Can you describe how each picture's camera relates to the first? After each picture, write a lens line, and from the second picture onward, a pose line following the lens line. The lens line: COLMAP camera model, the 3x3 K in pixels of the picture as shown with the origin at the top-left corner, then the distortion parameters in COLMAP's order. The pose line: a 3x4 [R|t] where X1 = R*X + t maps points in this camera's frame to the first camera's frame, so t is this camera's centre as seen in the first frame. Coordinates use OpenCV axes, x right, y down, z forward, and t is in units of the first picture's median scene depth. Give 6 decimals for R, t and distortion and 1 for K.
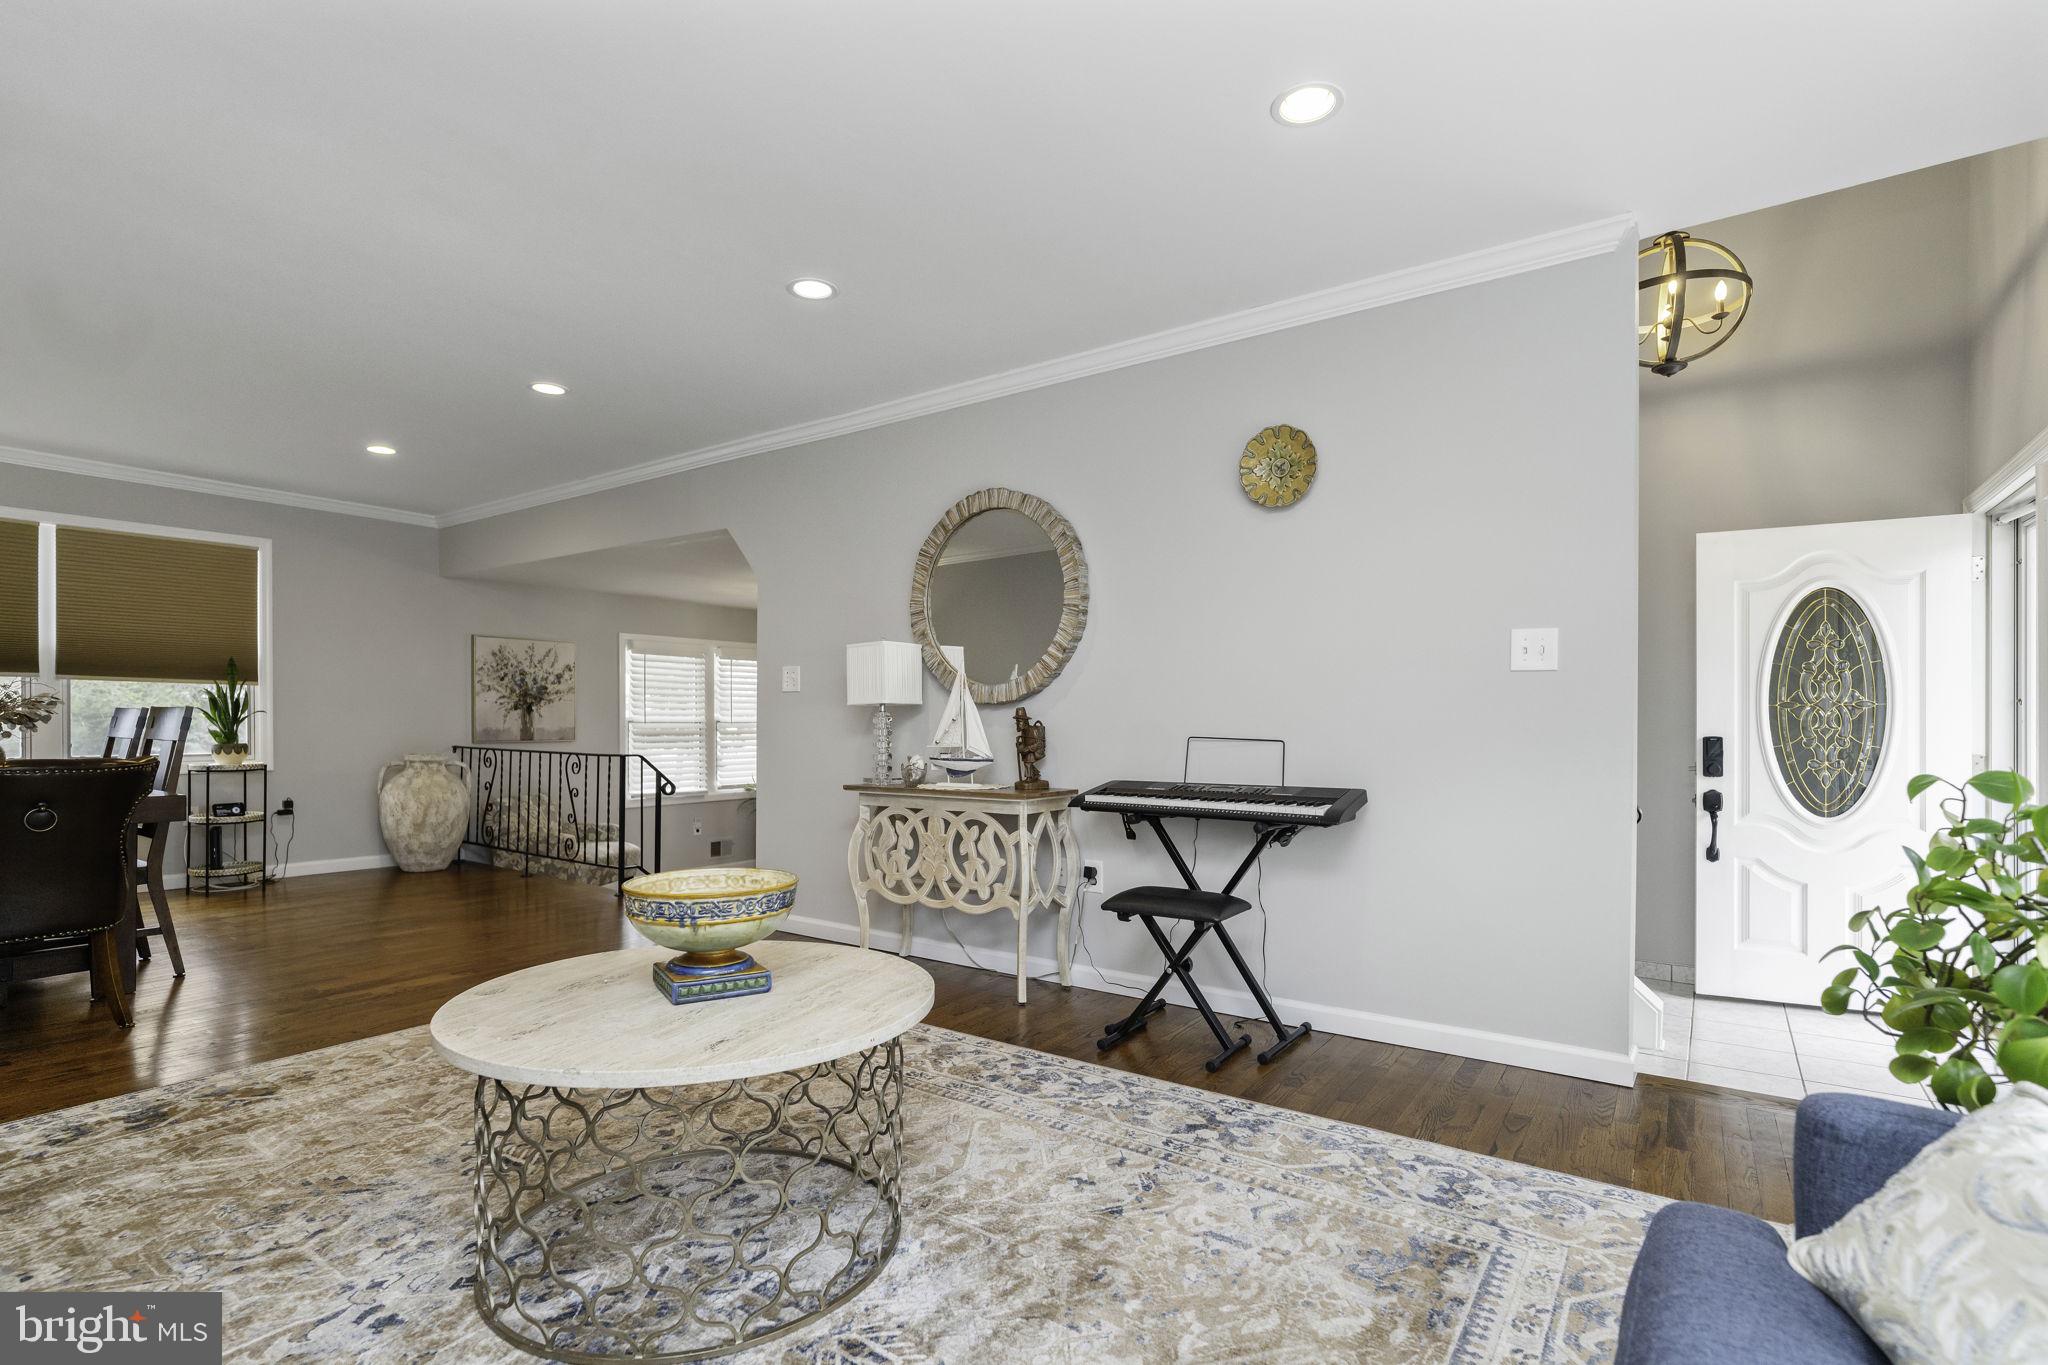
lens RADIAL K [[1005.3, 0, 1041.6], [0, 1005.3, 719.7], [0, 0, 1]] dist [-0.017687, 0.007035]
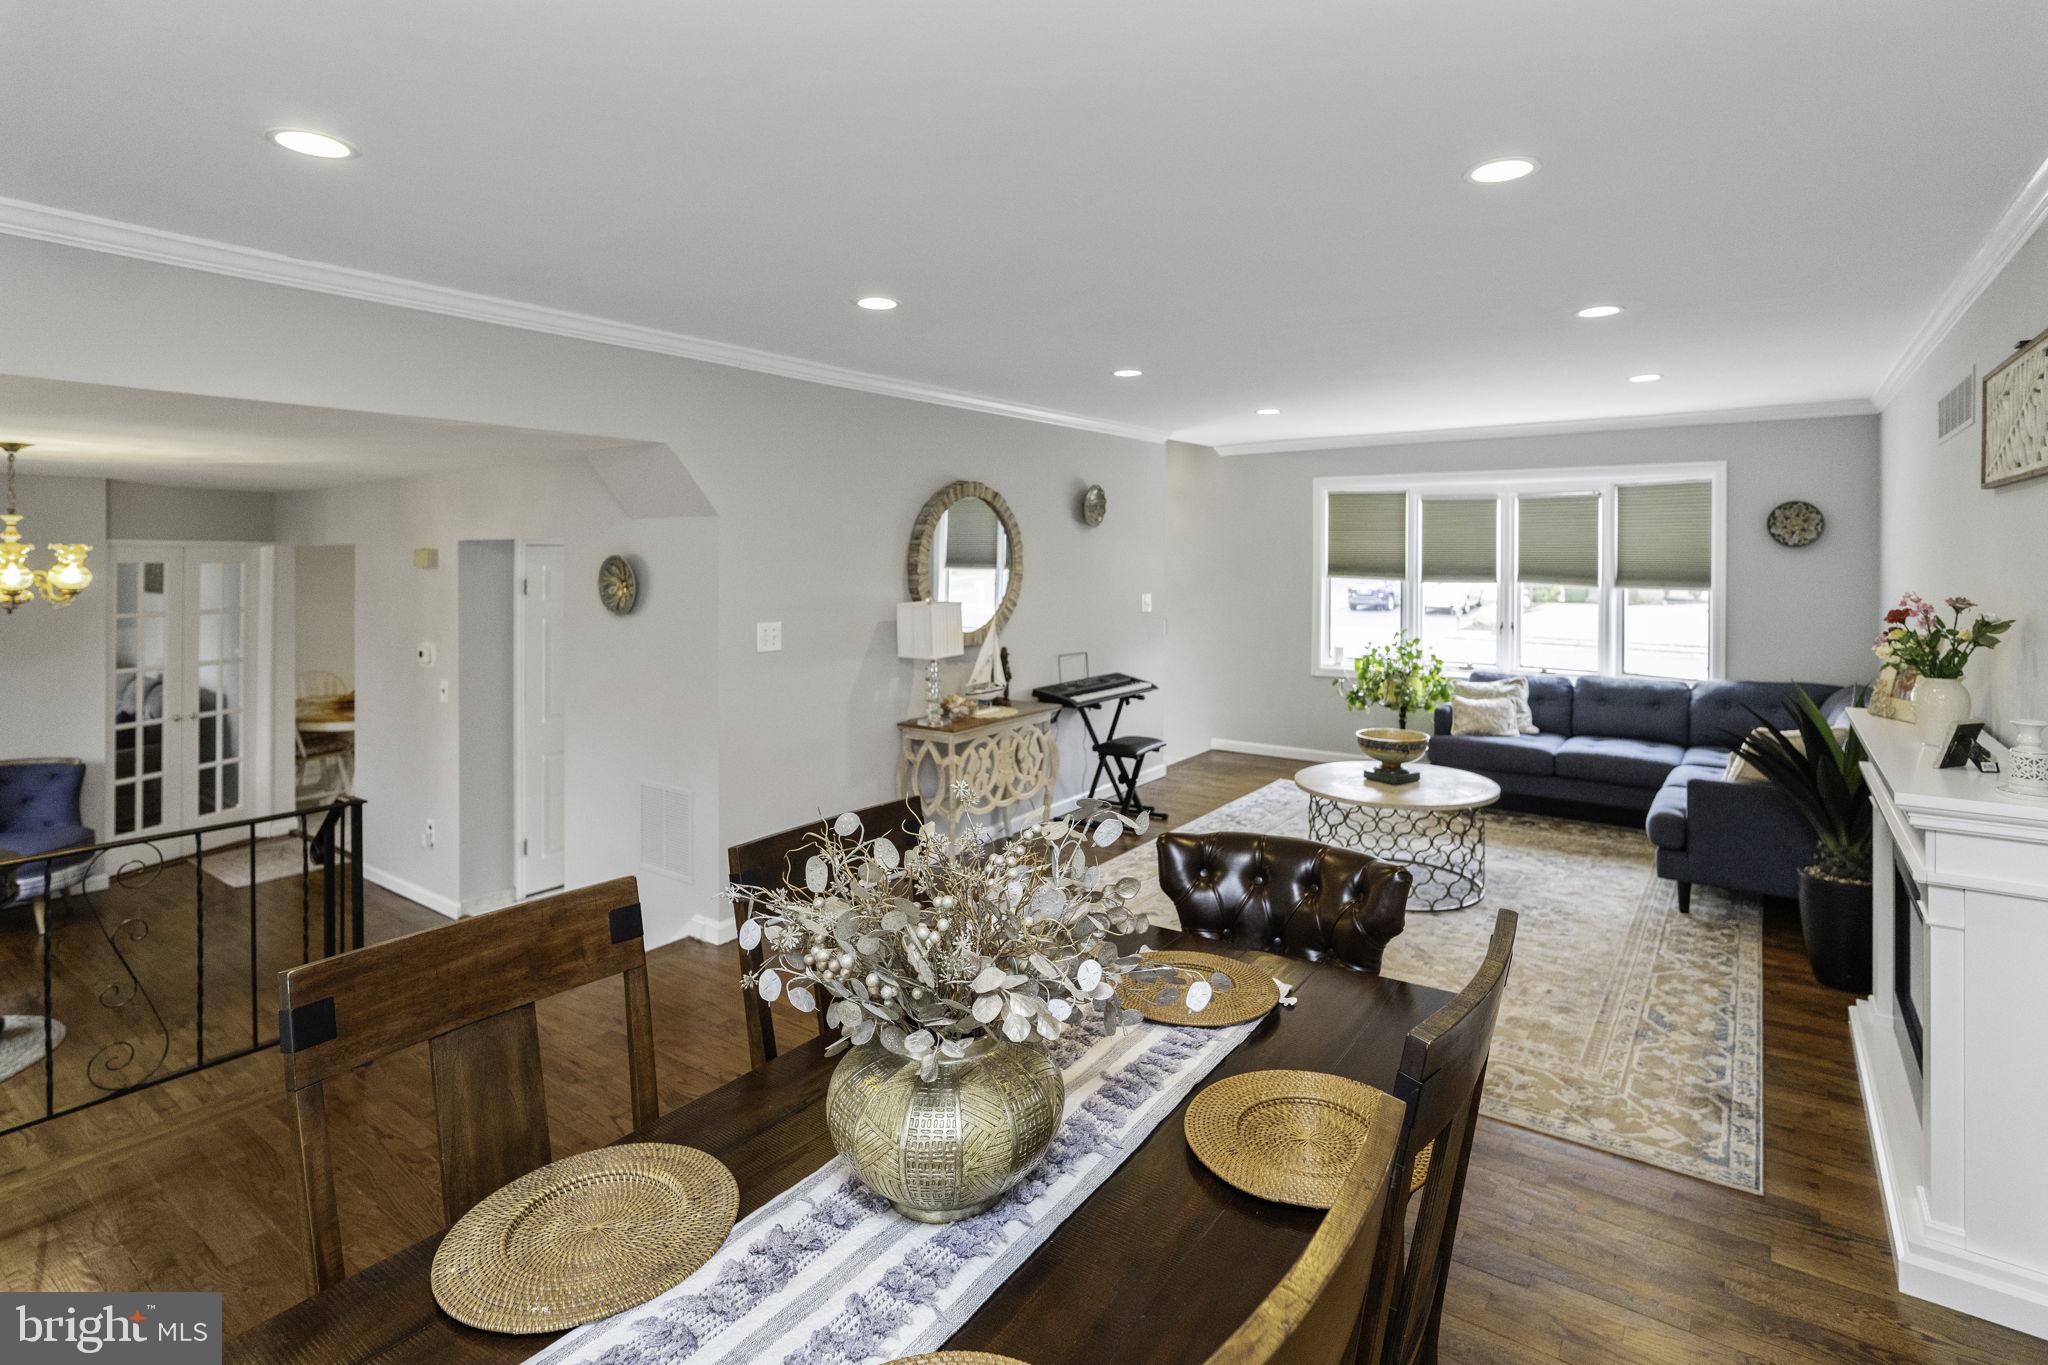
lens RADIAL K [[1005.3, 0, 1019.4], [0, 1005.3, 562.9], [0, 0, 1]] dist [-0.017687, 0.007035]
pose [[0.016584, -0.007883, 0.999831, -1.642657], [-0.000466, 0.999969, 0.007892, -0.163683], [-0.999862, -0.000597, 0.016580, 1.113211]]
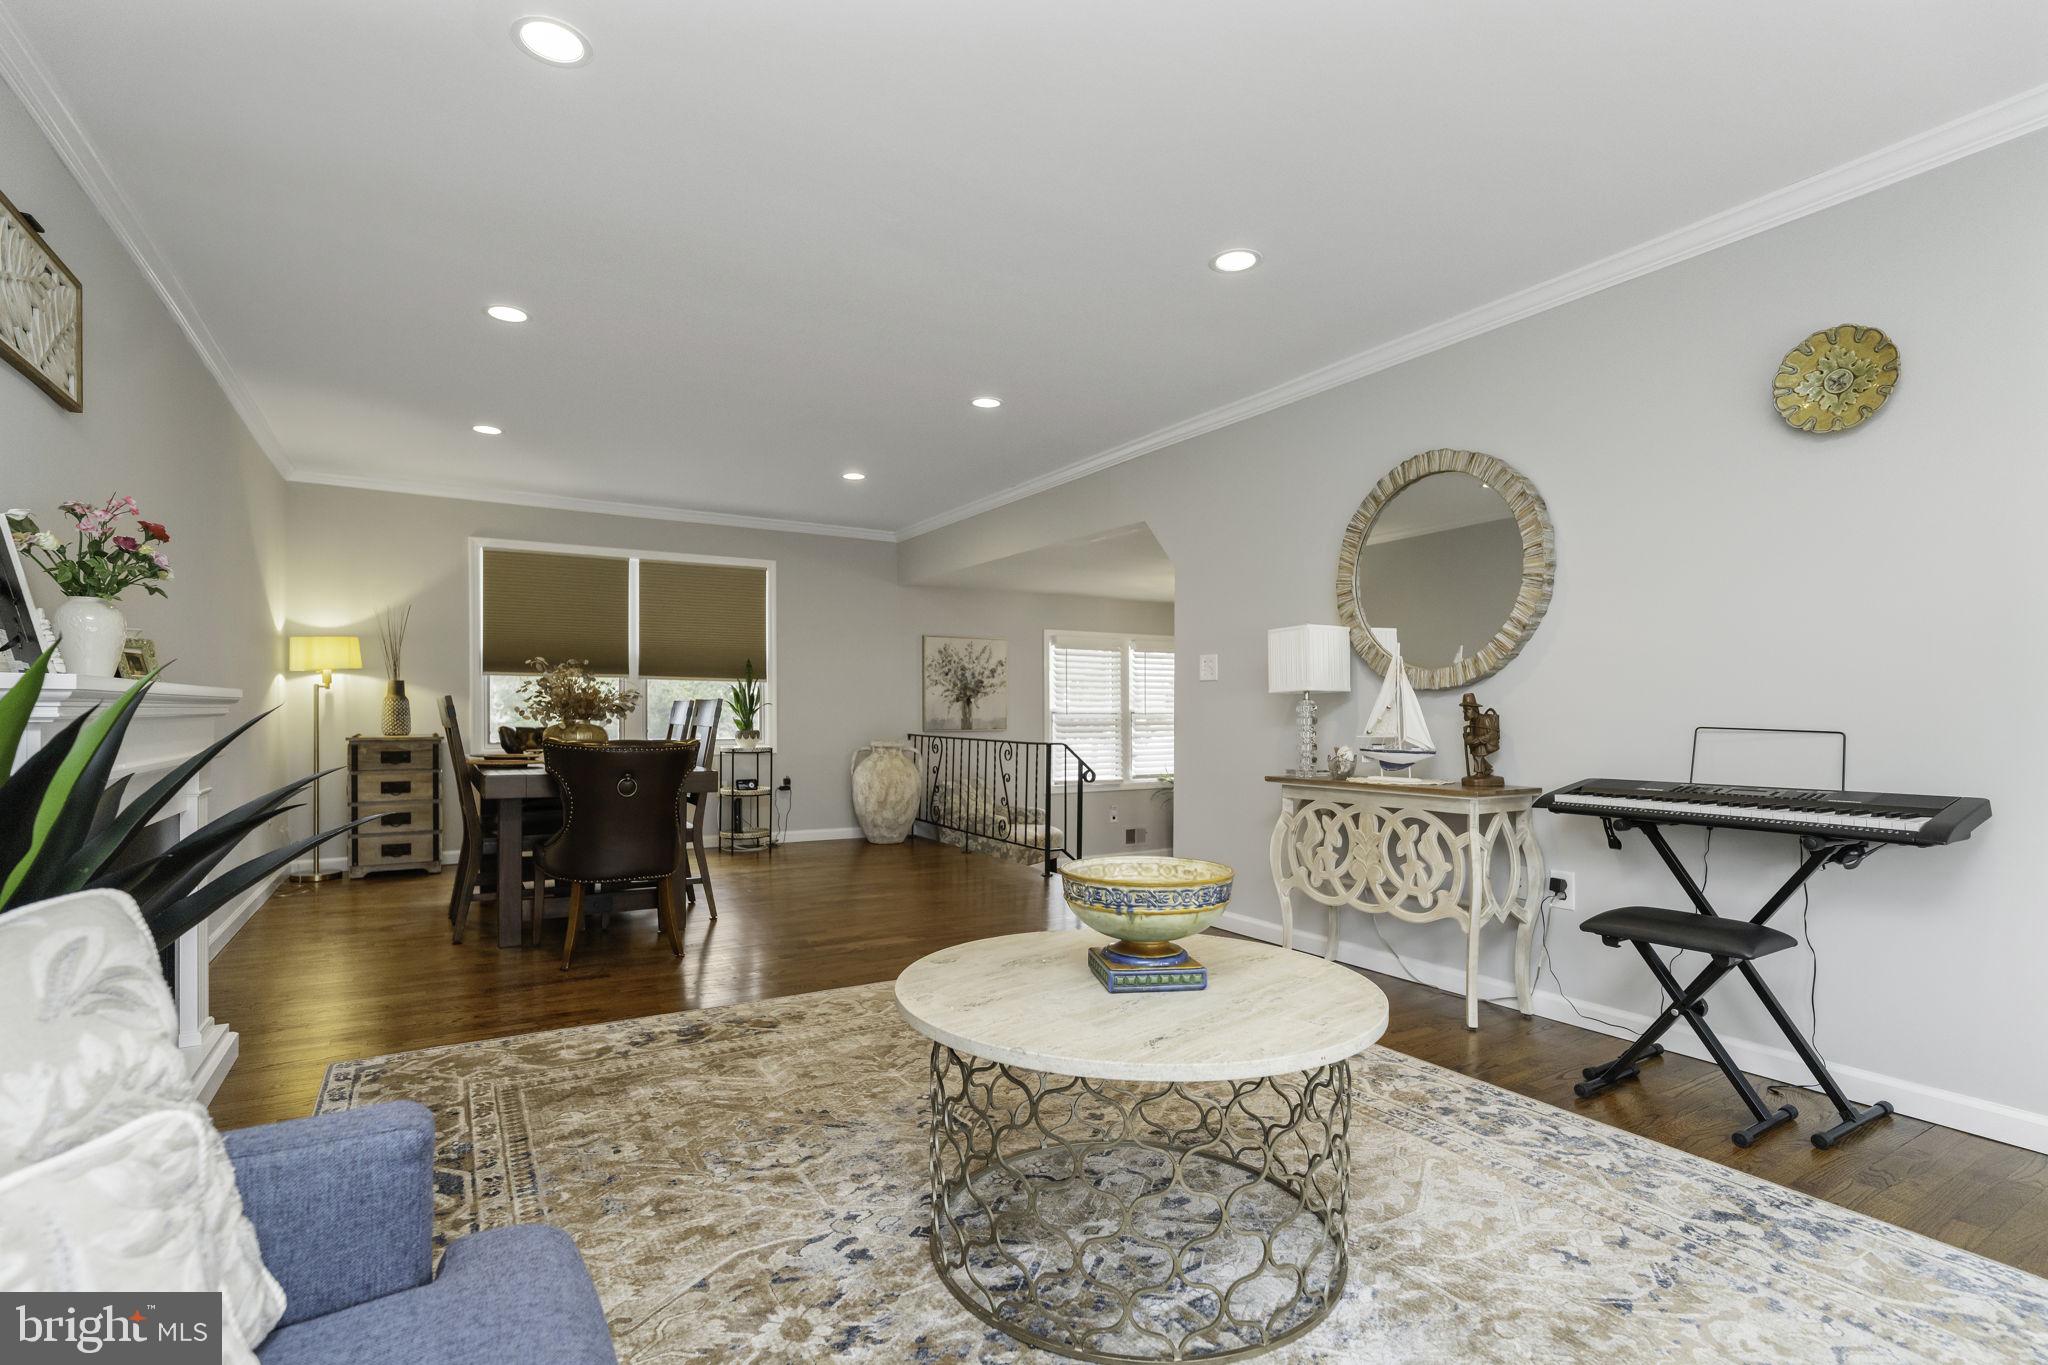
lens RADIAL K [[1005.3, 0, 1015.3], [0, 1005.3, 698.9], [0, 0, 1]] dist [-0.017687, 0.007035]
pose [[0.911537, -0.006266, -0.411171, -0.024844], [0.000664, 0.999905, -0.013764, 0.005135], [0.411218, 0.012274, 0.911454, 0.032765]]
